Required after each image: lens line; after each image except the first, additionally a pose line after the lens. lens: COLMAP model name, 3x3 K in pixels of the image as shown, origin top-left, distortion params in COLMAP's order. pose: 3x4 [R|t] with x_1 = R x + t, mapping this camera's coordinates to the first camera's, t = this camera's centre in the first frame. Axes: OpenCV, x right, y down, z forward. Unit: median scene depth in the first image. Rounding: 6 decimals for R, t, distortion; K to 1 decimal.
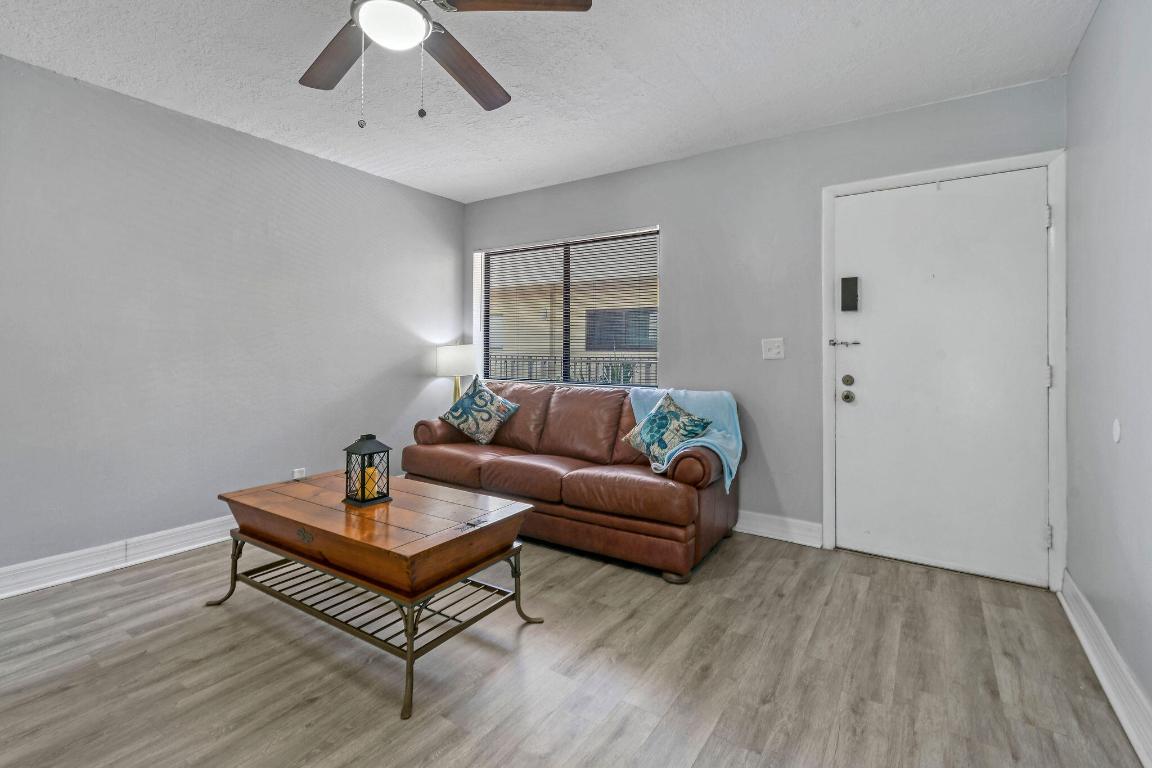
lens RADIAL K [[515.0, 0, 590.3], [0, 515.0, 346.9], [0, 0, 1]] dist [-0.001224, -0.003099]
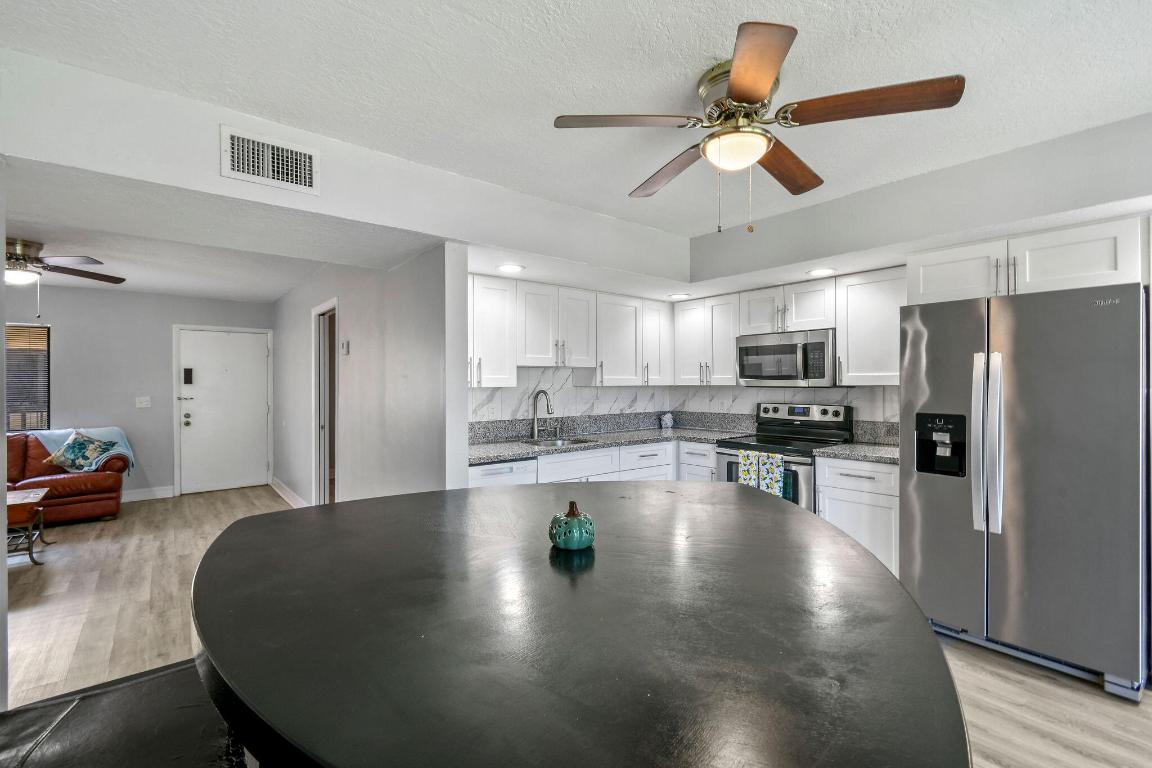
lens RADIAL K [[515.0, 0, 575.5], [0, 515.0, 379.6], [0, 0, 1]] dist [-0.001224, -0.003099]
pose [[0.304135, -0.008111, 0.952594, -1.055475], [-0.000194, 0.999963, 0.008577, -0.105186], [-0.952629, -0.002793, 0.304122, -1.207755]]
